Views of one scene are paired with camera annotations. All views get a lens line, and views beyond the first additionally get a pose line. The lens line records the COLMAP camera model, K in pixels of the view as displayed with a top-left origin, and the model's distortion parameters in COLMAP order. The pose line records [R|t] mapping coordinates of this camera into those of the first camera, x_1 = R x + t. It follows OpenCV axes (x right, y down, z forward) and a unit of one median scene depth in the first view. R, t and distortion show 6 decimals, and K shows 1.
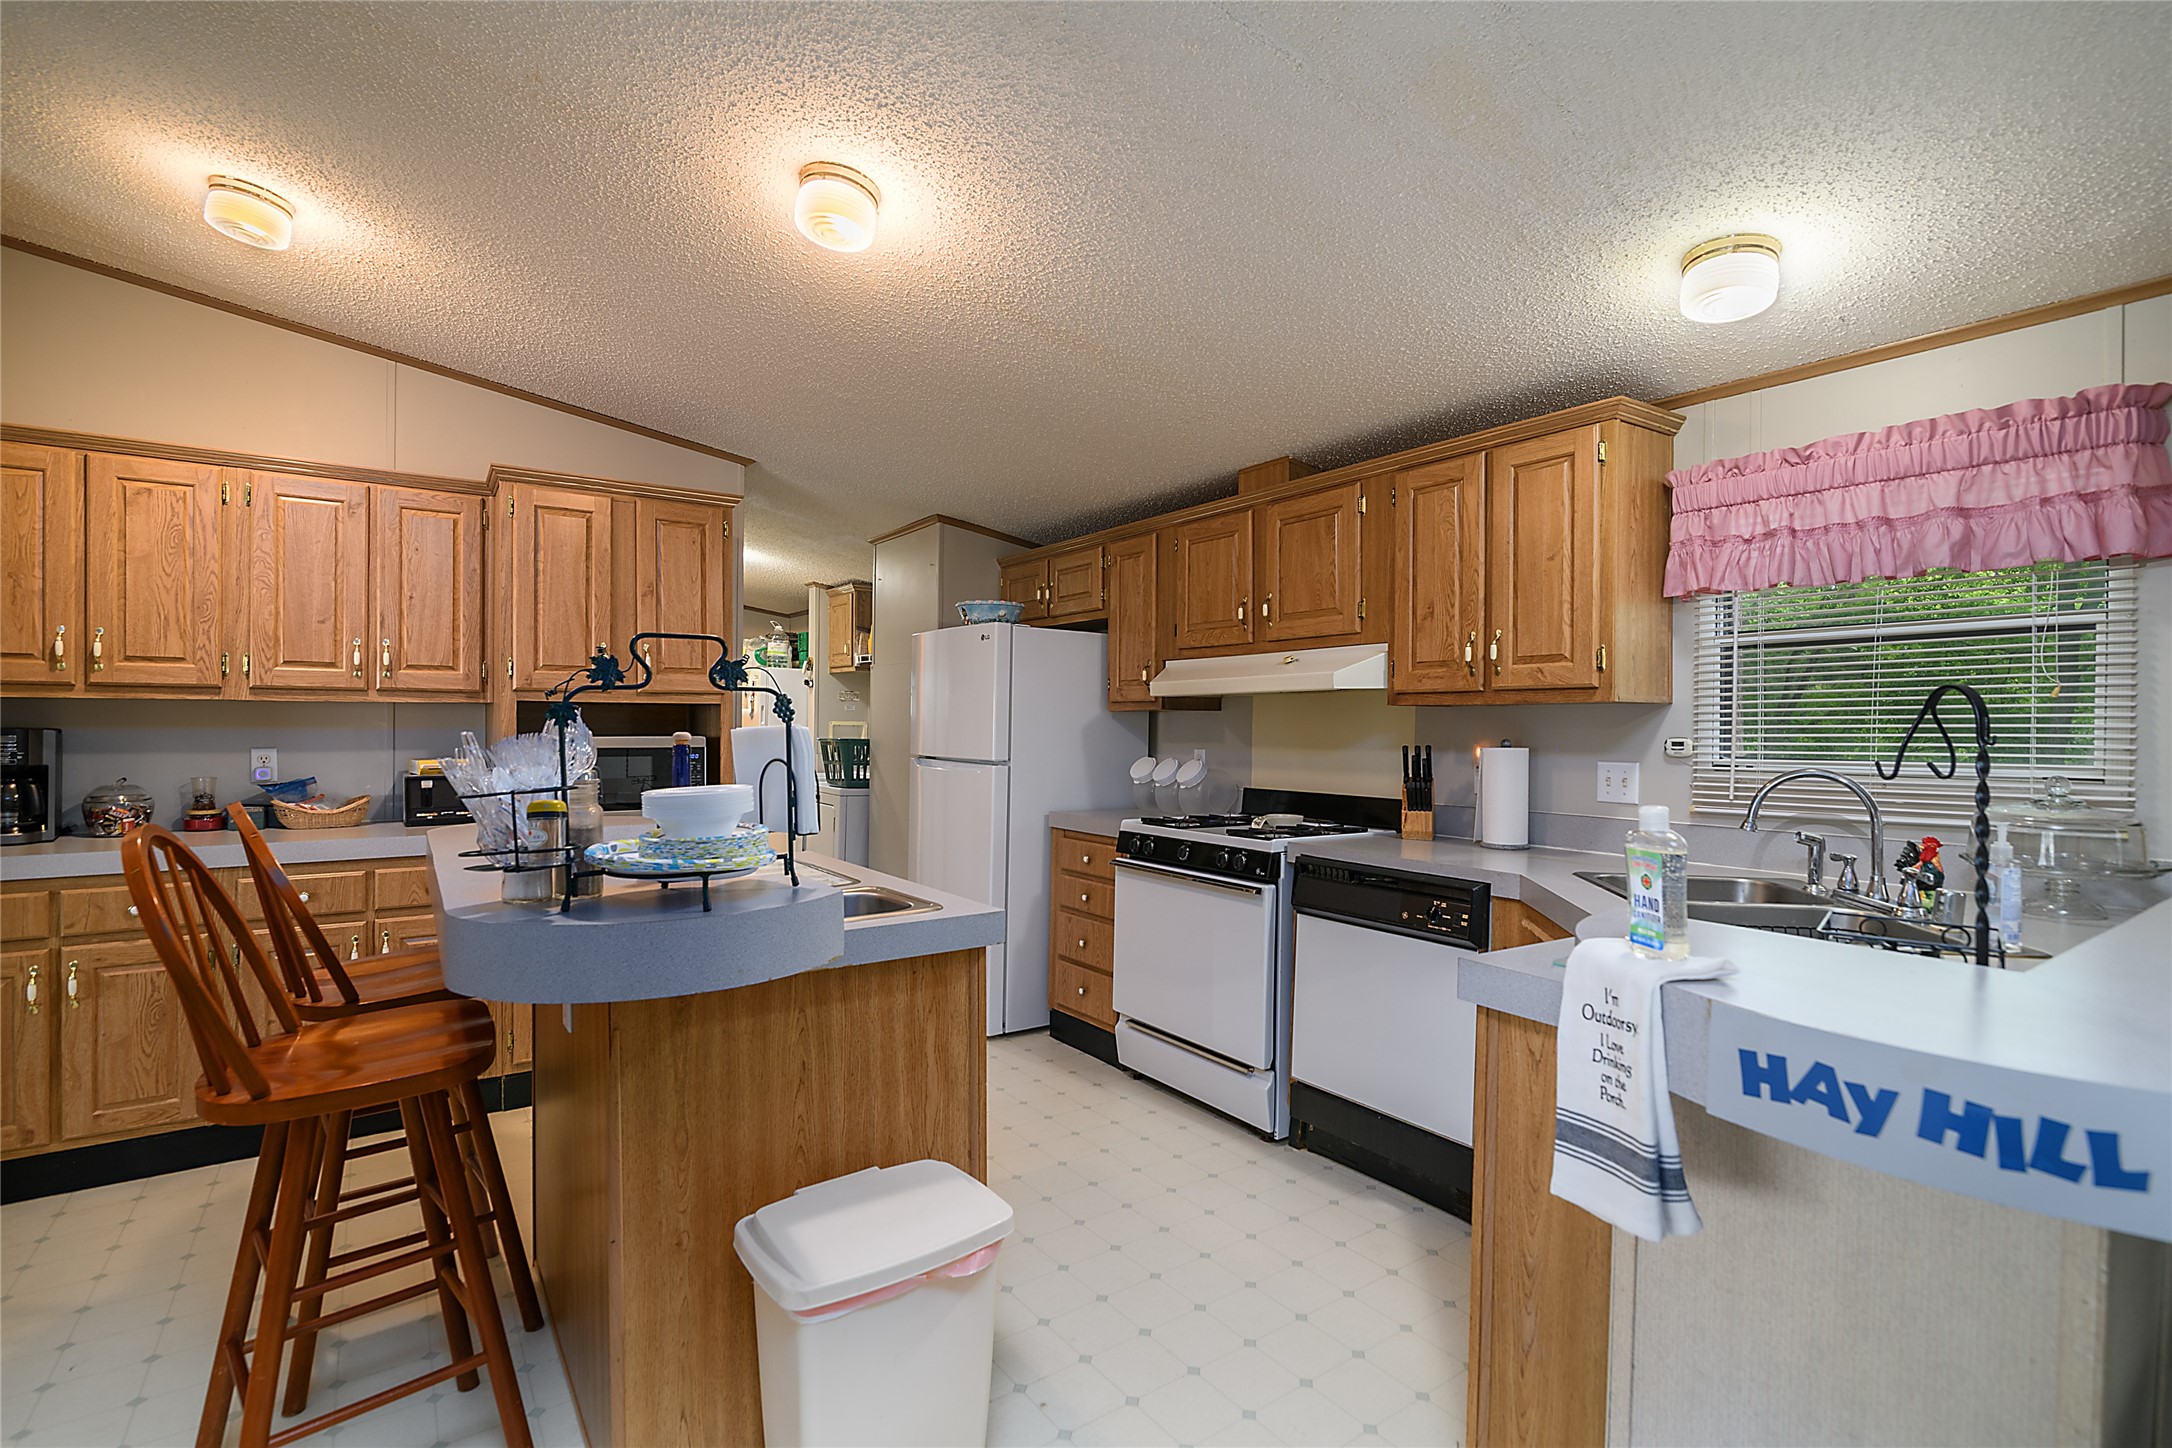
lens RADIAL K [[987.3, 0, 1091.6], [0, 987.3, 735.3], [0, 0, 1]] dist [-0.014035, 0.000471]
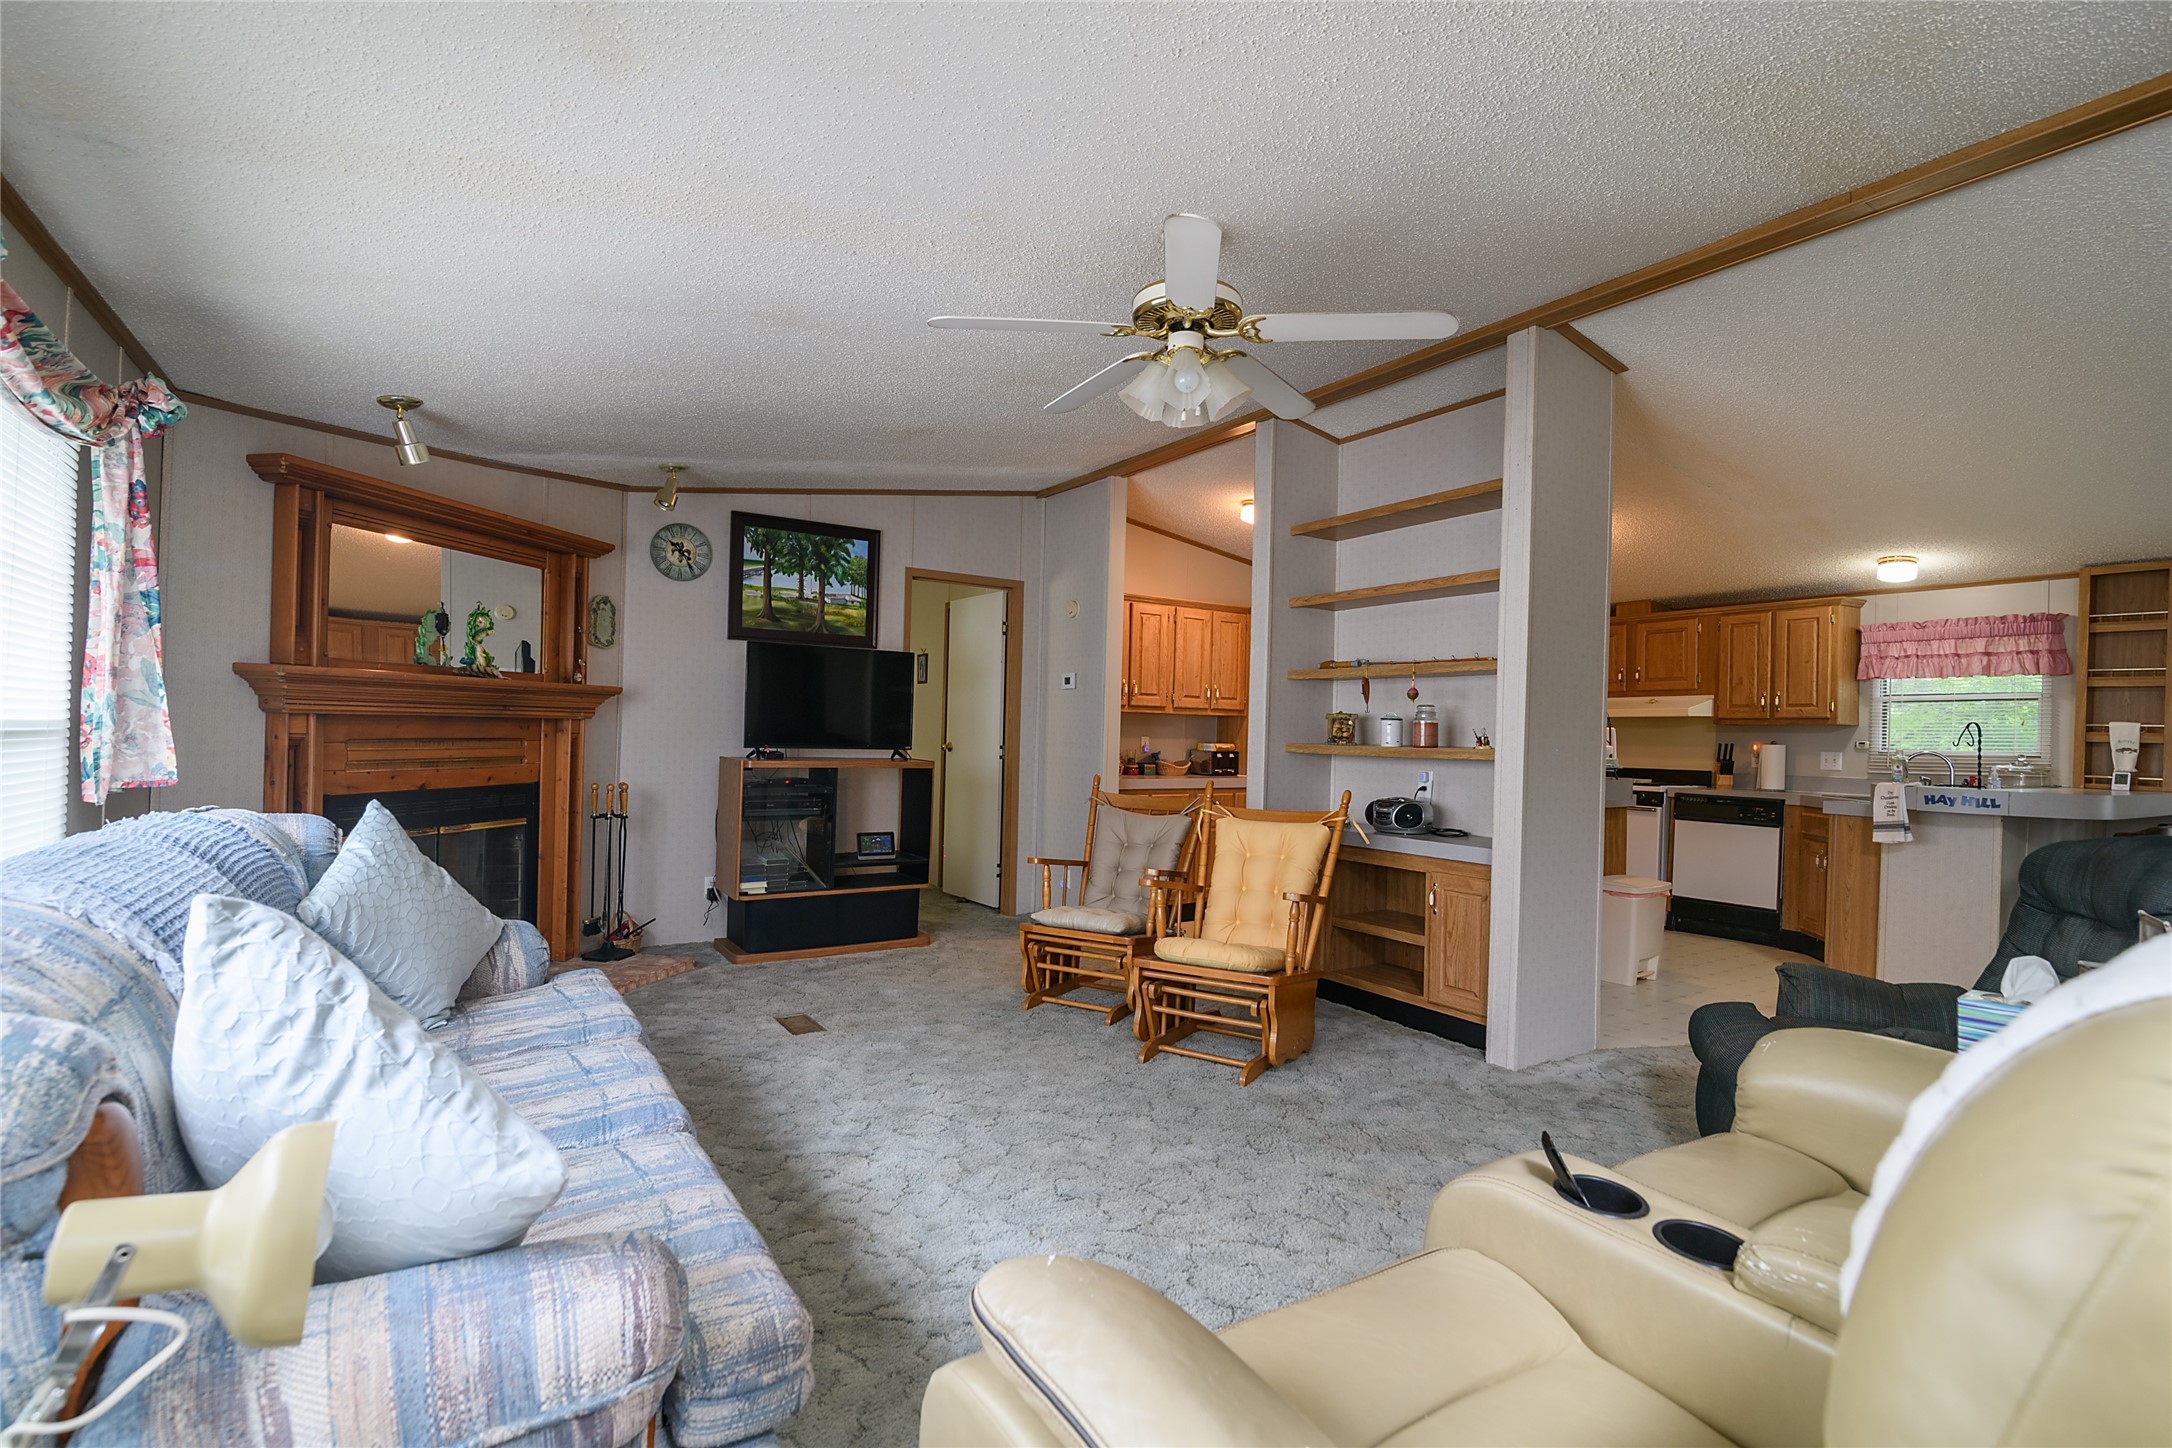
lens RADIAL K [[987.3, 0, 1085.4], [0, 987.3, 733.3], [0, 0, 1]] dist [-0.014035, 0.000471]
pose [[0.998665, 0.016077, -0.049079, -1.104534], [-0.016766, 0.999766, -0.013663, 0.047157], [0.048848, 0.014468, 0.998701, -1.371821]]
